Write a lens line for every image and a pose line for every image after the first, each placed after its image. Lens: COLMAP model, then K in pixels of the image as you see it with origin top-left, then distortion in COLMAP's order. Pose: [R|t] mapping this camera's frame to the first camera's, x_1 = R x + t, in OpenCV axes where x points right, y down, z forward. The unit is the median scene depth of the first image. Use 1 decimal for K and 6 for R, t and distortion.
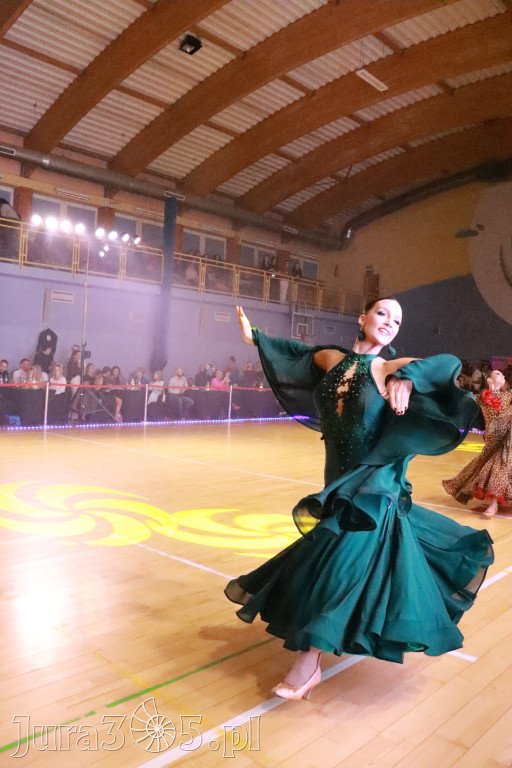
lens RADIAL K [[647.2, 0, 252.9], [0, 647.2, 373.7], [0, 0, 1]] dist [-0.177601, 0.168443]
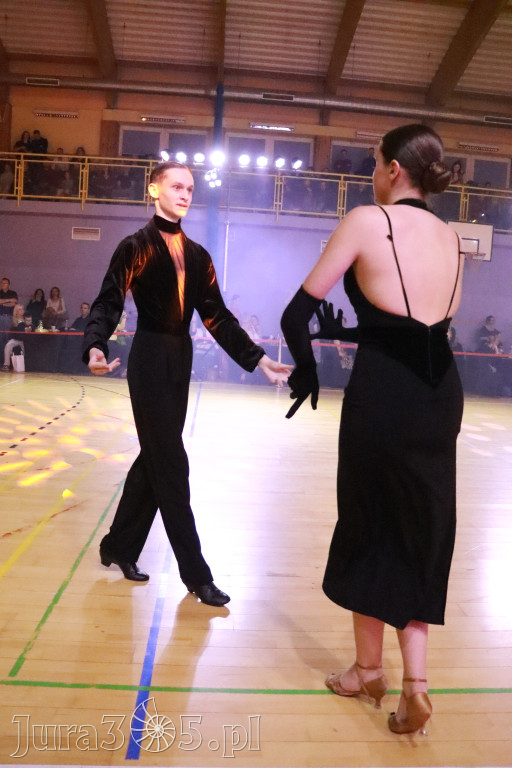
lens RADIAL K [[634.3, 0, 261.2], [0, 634.3, 384.8], [0, 0, 1]] dist [-0.175035, 0.140016]
pose [[0.725563, 0.079032, -0.683603, 0.252150], [-0.036141, 0.996389, 0.076835, 0.008917], [0.687206, -0.031043, 0.725799, 0.272065]]
